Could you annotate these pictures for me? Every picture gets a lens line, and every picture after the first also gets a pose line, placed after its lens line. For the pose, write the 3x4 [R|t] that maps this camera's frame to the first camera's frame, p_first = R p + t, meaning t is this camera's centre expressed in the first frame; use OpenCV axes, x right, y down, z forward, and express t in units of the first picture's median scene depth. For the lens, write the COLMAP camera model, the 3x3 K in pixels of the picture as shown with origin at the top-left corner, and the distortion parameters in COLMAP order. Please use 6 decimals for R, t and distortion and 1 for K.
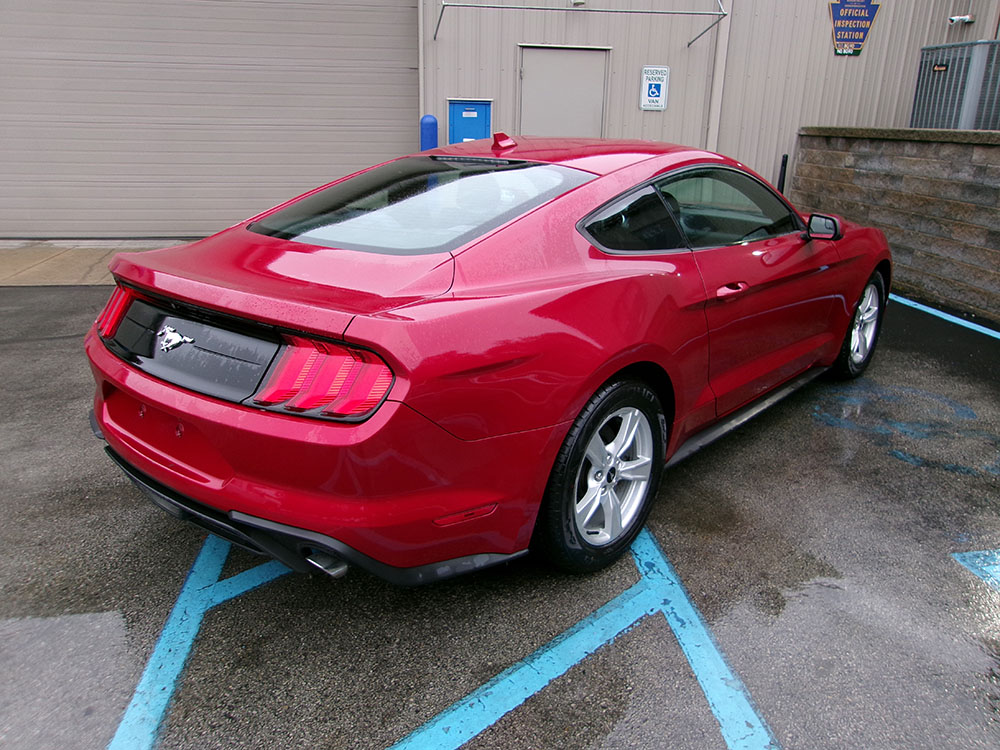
lens RADIAL K [[777.0, 0, 503.1], [0, 777.0, 377.7], [0, 0, 1]] dist [-0.004586, 0.012611]
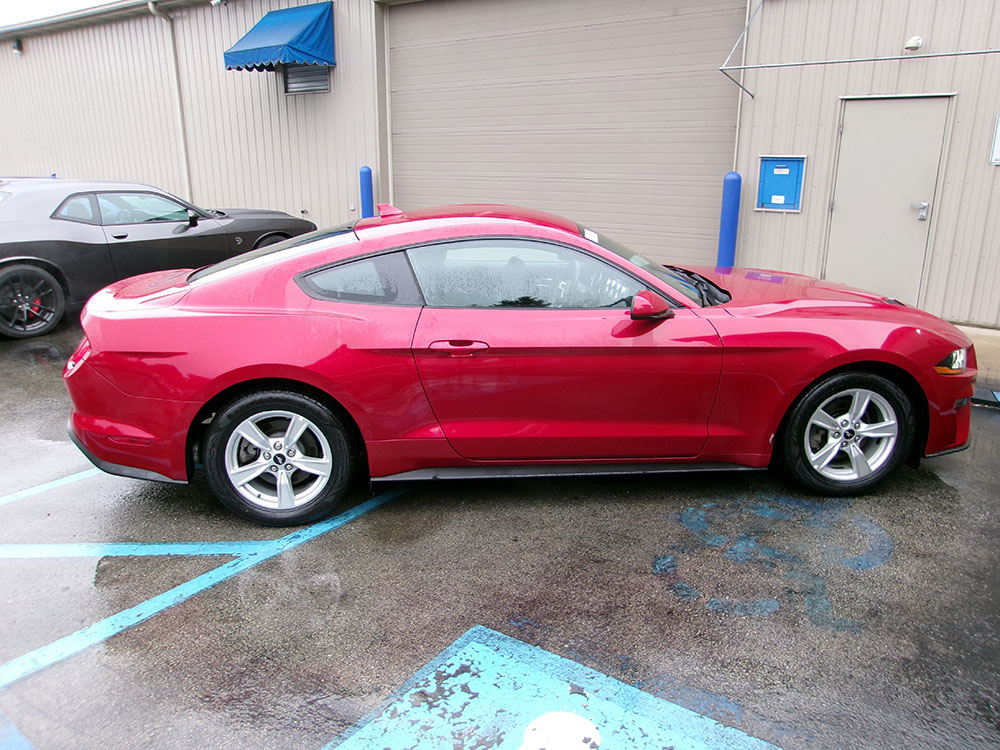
lens RADIAL K [[780.3, 0, 505.5], [0, 780.3, 376.5], [0, 0, 1]] dist [-0.029067, 0.069690]
pose [[0.722772, 0.176327, -0.668213, 0.452438], [-0.210004, 0.977218, 0.030717, -0.048206], [0.658406, 0.118126, 0.743336, 0.081445]]
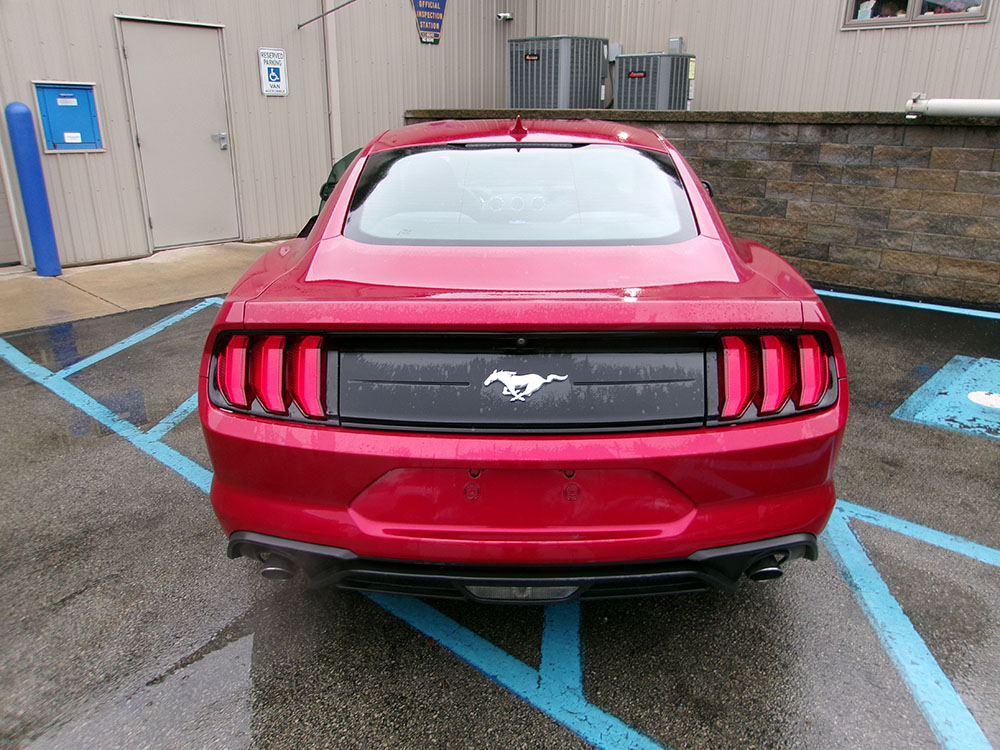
lens RADIAL K [[780.3, 0, 505.5], [0, 780.3, 376.5], [0, 0, 1]] dist [-0.029067, 0.069690]
pose [[0.763351, -0.226598, 0.604937, -0.277048], [0.218927, 0.971787, 0.087756, -0.039597], [-0.607755, 0.065449, 0.791423, 0.119572]]
